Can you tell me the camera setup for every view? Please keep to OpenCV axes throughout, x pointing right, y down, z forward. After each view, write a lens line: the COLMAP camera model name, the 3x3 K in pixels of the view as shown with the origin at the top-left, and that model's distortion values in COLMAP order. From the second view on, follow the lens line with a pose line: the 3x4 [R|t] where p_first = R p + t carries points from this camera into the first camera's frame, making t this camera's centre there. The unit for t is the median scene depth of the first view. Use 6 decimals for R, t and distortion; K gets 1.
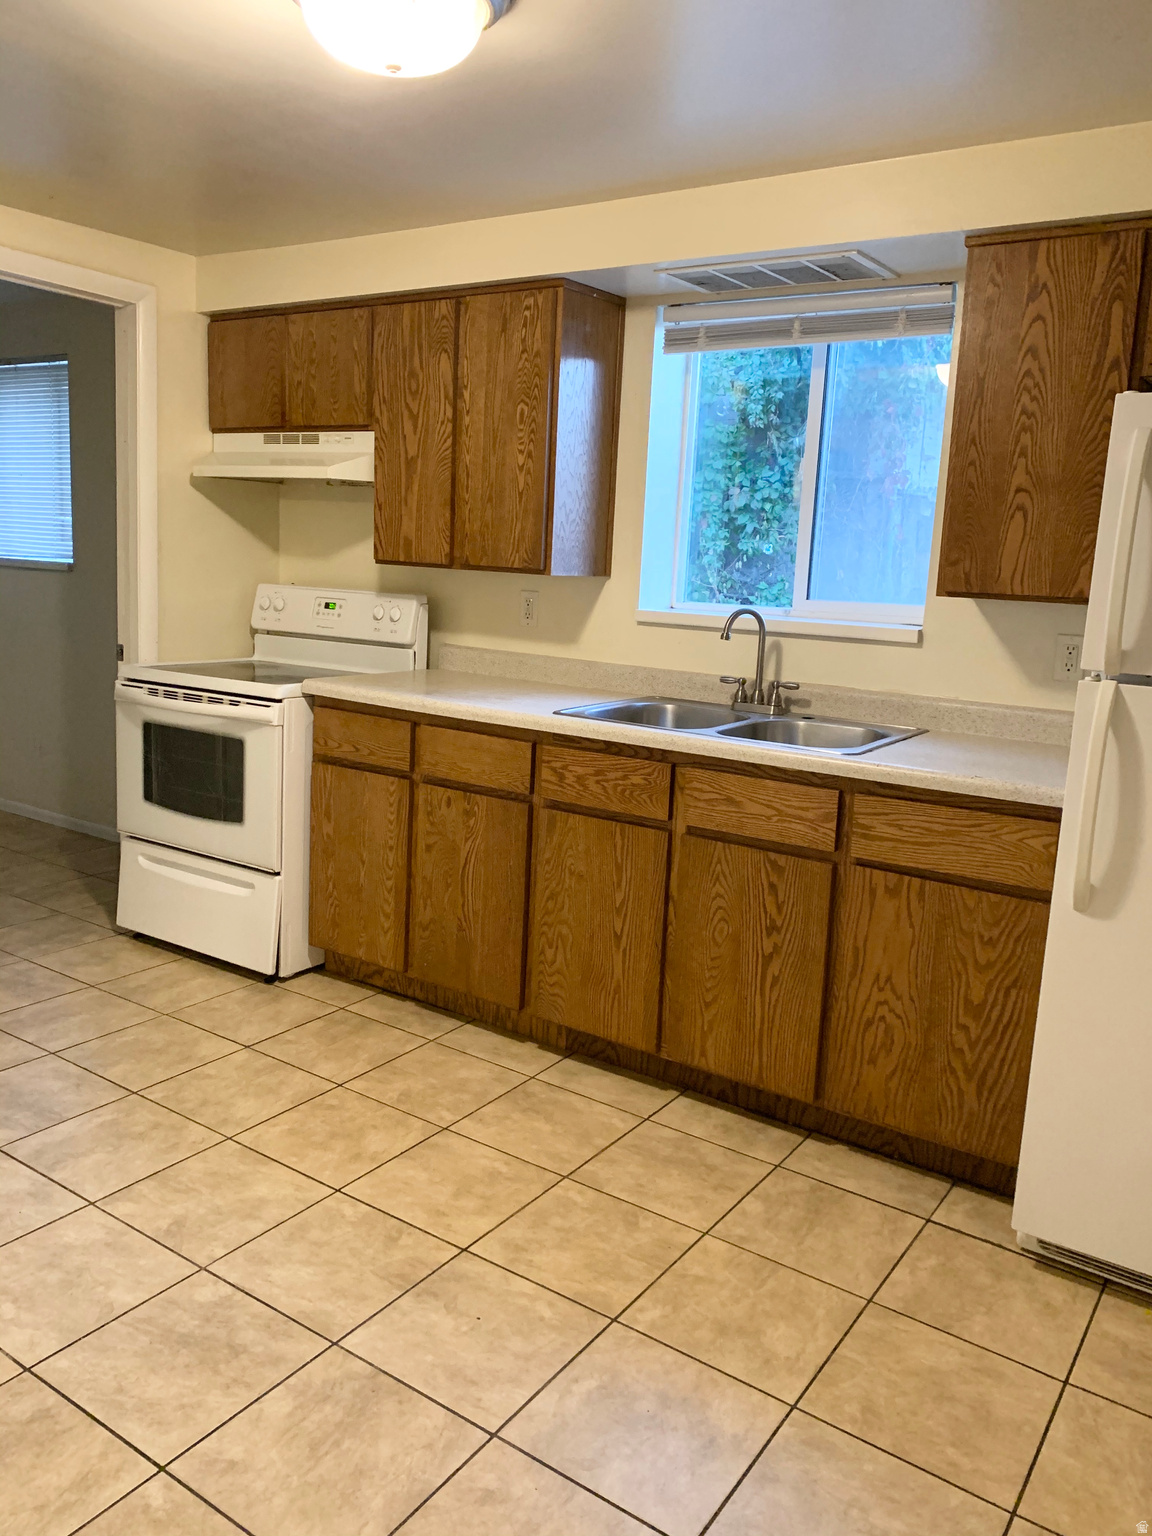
lens RADIAL K [[1172.6, 0, 576.0], [0, 1172.6, 768.0], [0, 0, 1]] dist [0.048793, -0.106471]
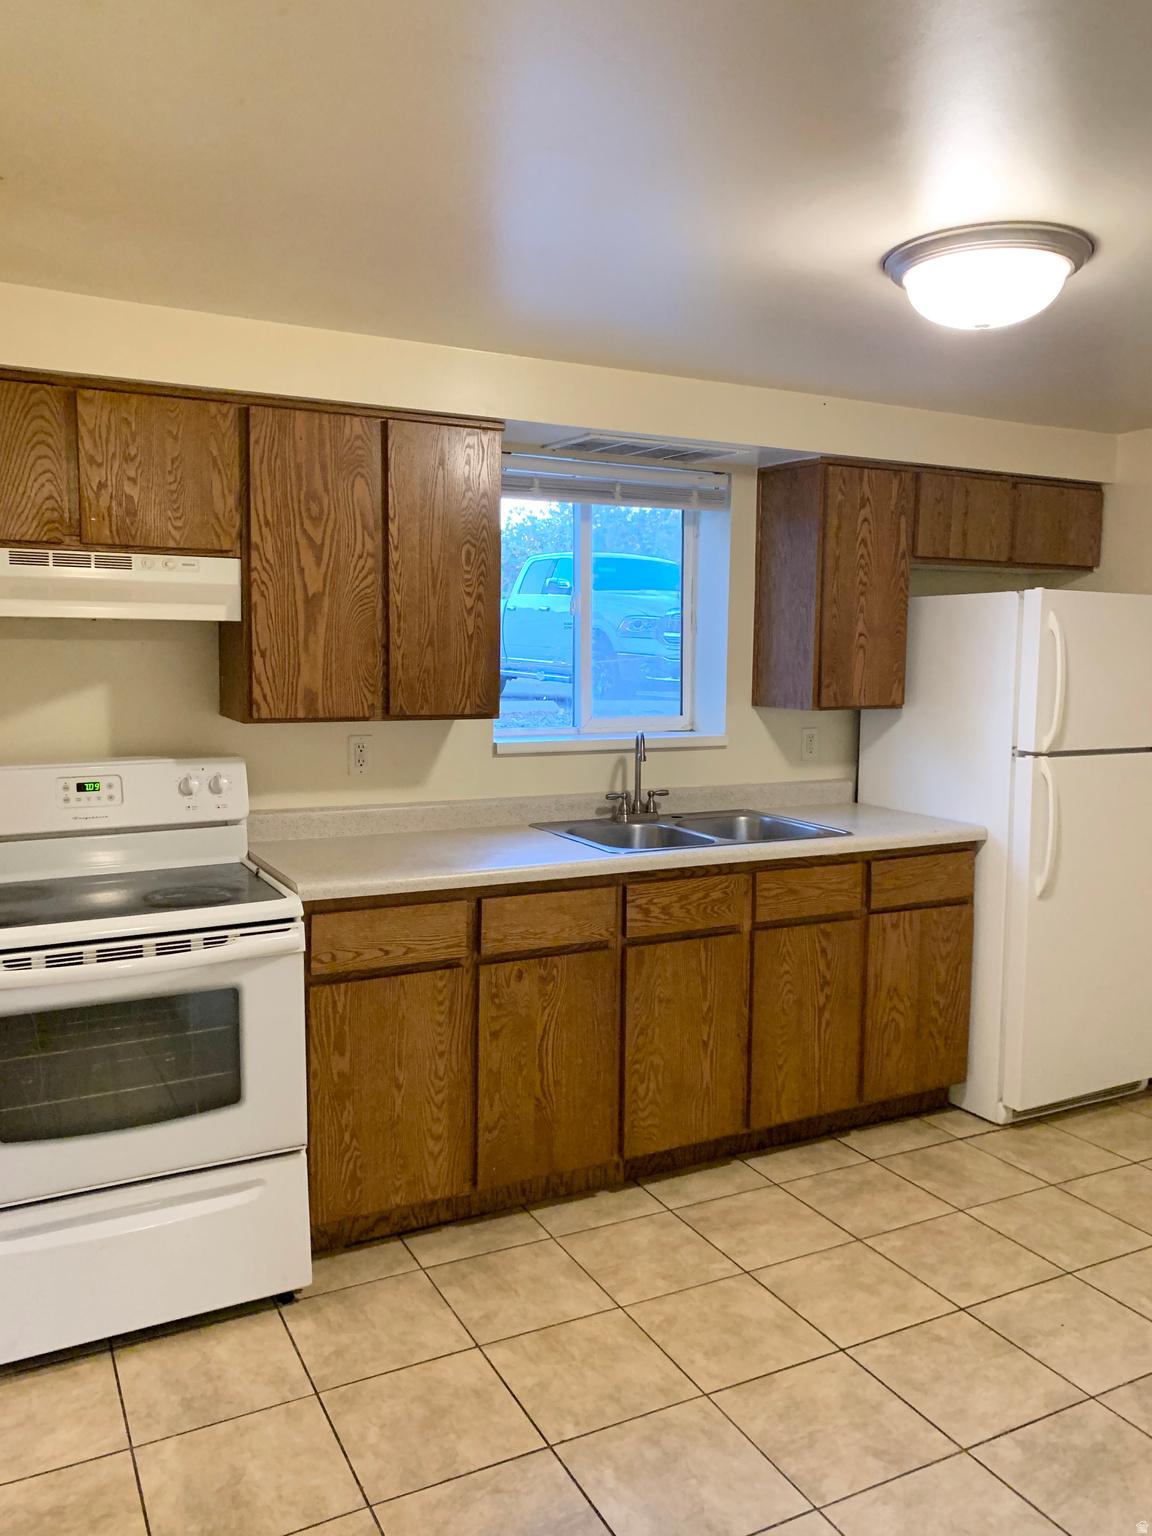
lens RADIAL K [[1173.2, 0, 576.0], [0, 1173.2, 768.0], [0, 0, 1]] dist [0.008252, -0.009091]
pose [[0.473245, -0.128344, 0.871531, -0.925945], [0.175219, 0.983276, 0.049655, -0.179636], [-0.863329, 0.129210, 0.487819, 0.535378]]
